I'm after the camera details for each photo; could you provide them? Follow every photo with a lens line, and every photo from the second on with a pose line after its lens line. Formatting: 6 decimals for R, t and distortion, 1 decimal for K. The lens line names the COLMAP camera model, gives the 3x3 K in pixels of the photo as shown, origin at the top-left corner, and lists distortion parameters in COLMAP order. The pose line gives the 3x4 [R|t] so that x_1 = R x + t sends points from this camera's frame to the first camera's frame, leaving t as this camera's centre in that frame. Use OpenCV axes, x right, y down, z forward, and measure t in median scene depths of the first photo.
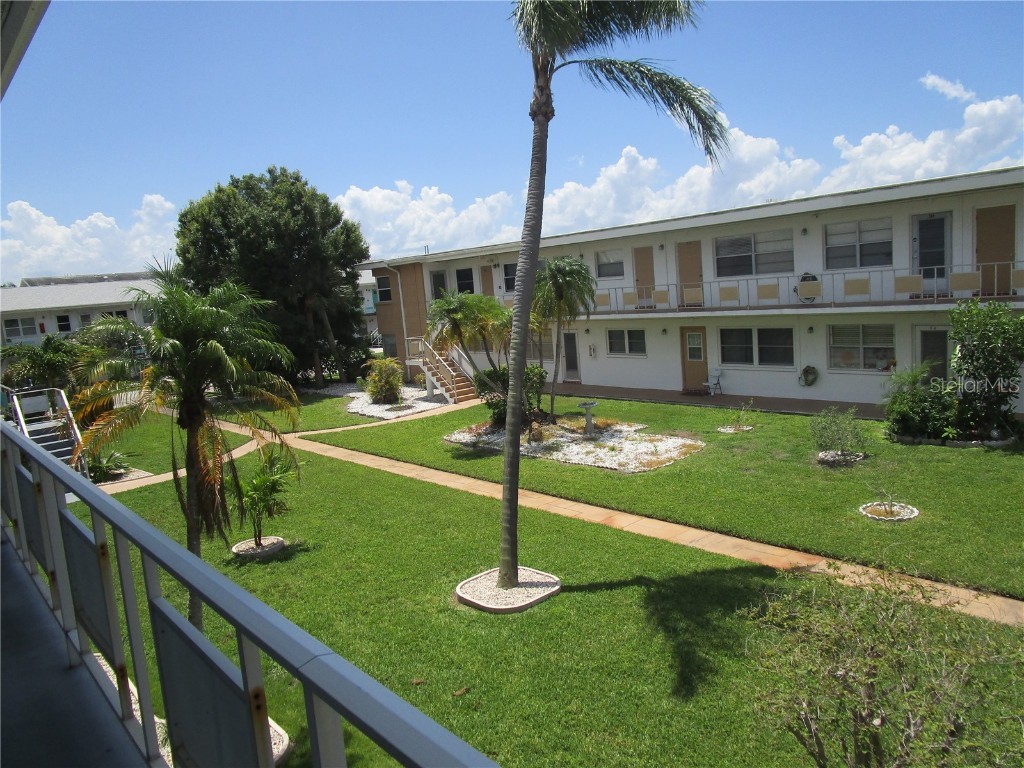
lens RADIAL K [[733.9, 0, 509.8], [0, 733.9, 388.6], [0, 0, 1]] dist [-0.022986, 0.010190]
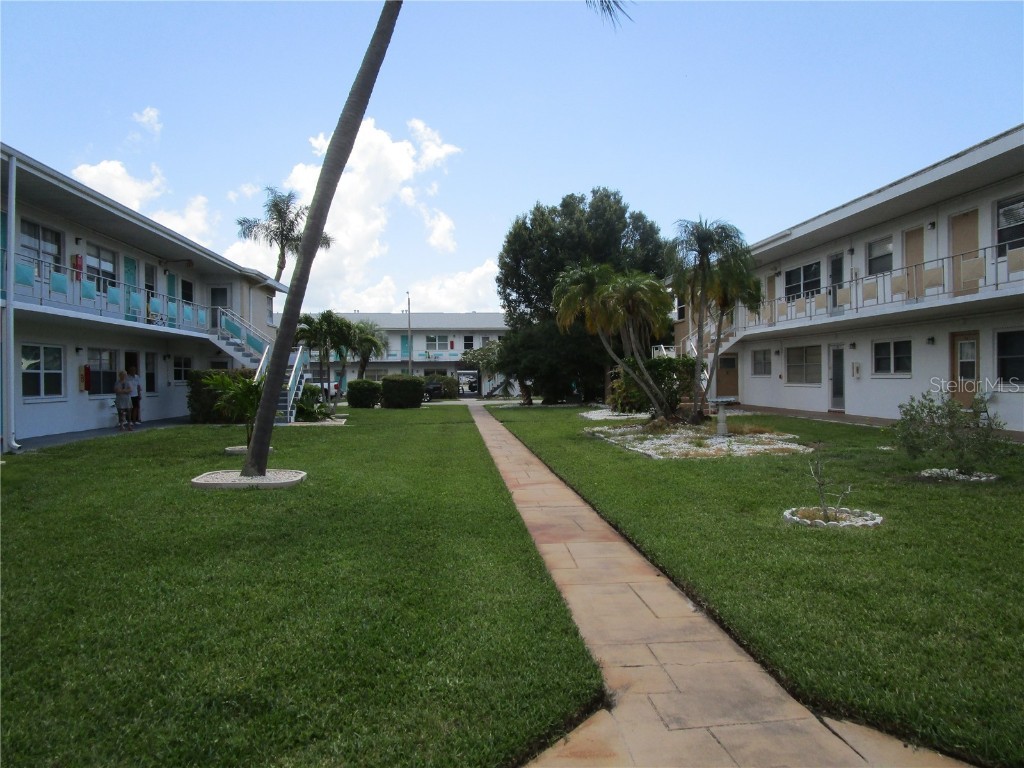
lens RADIAL K [[733.9, 0, 509.8], [0, 733.9, 388.6], [0, 0, 1]] dist [-0.022986, 0.010190]
pose [[0.805974, 0.091721, -0.584802, 0.240484], [-0.146383, 0.988122, -0.046767, 0.050731], [0.573566, 0.123298, 0.809827, 0.147351]]
